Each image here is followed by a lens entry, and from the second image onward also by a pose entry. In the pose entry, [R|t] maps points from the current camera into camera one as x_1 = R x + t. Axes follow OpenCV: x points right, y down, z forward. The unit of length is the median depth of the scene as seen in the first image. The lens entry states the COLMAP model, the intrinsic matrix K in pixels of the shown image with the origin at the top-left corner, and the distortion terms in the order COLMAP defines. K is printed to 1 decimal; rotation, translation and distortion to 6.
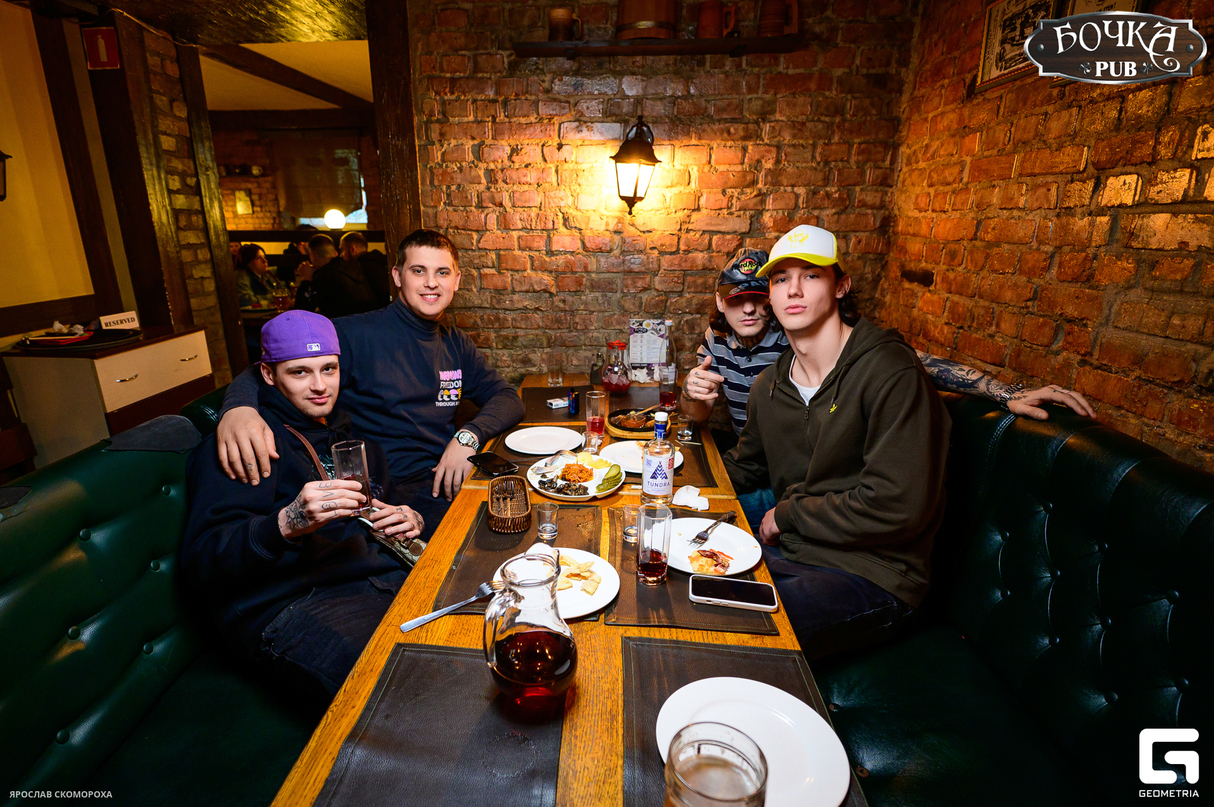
lens RADIAL K [[627.4, 0, 550.7], [0, 627.4, 429.2], [0, 0, 1]] dist [-0.005970, -0.011250]
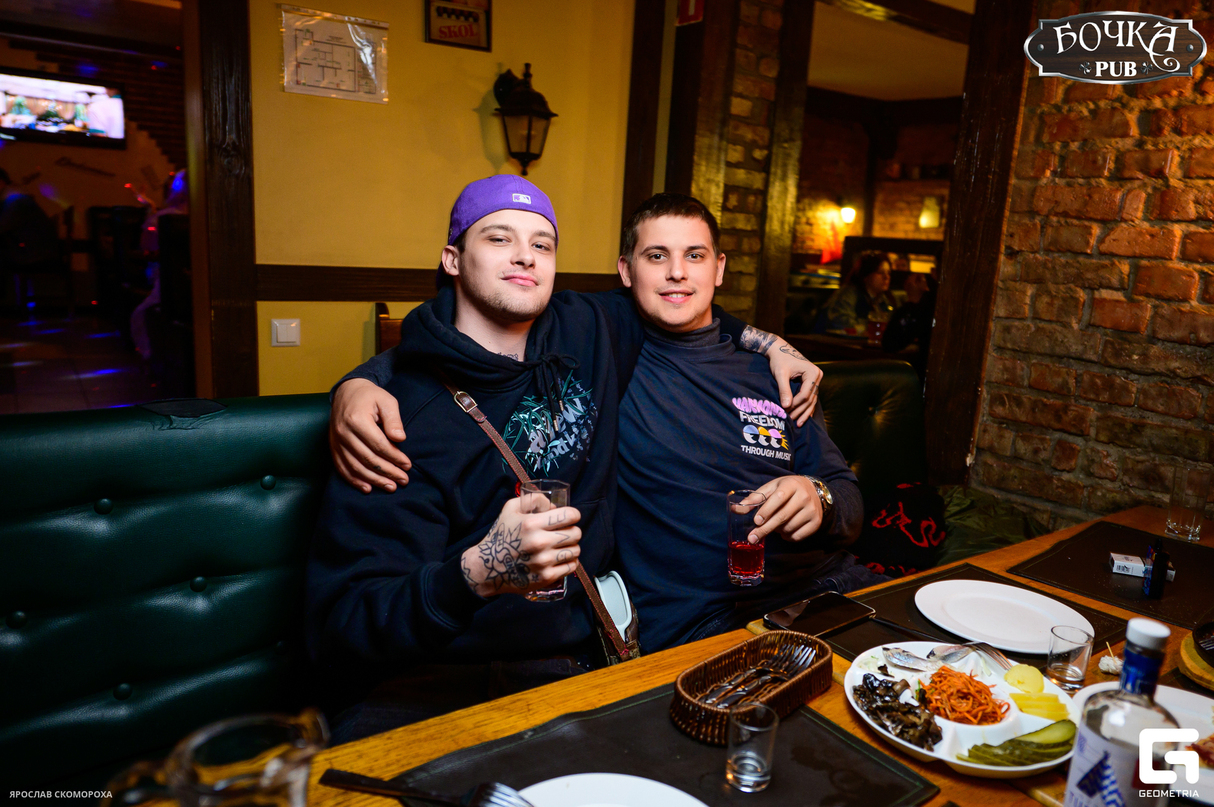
lens RADIAL K [[855.0, 0, 605.3], [0, 855.0, 385.9], [0, 0, 1]] dist [0.002179, 0.000391]
pose [[0.651534, 0.181662, -0.736548, 0.227206], [-0.302267, 0.952672, -0.032411, -0.034201], [0.695801, 0.243751, 0.675608, 0.306832]]
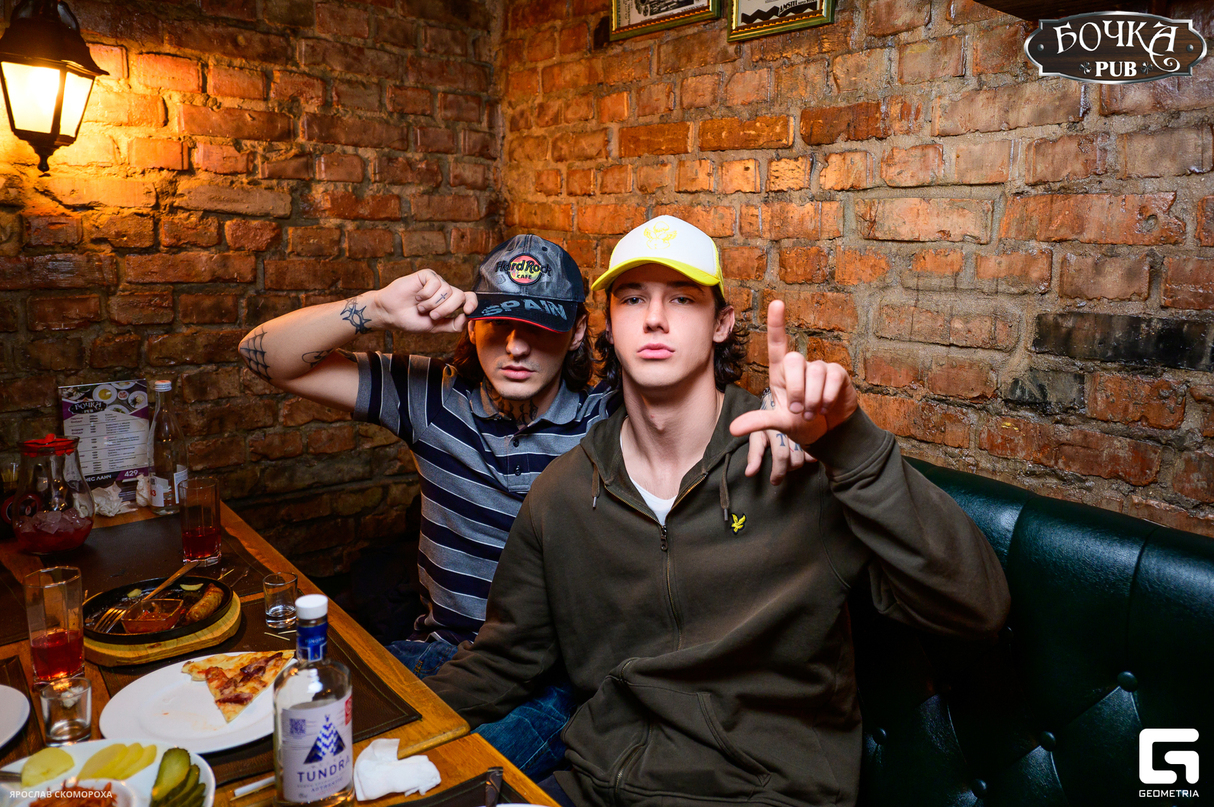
lens RADIAL K [[865.5, 0, 609.2], [0, 865.5, 346.5], [0, 0, 1]] dist [-0.000472, 0.000128]
pose [[0.678351, -0.065863, 0.731780, -0.077875], [0.197080, 0.975787, -0.094866, -0.071969], [-0.707813, 0.208572, 0.674907, 0.309603]]
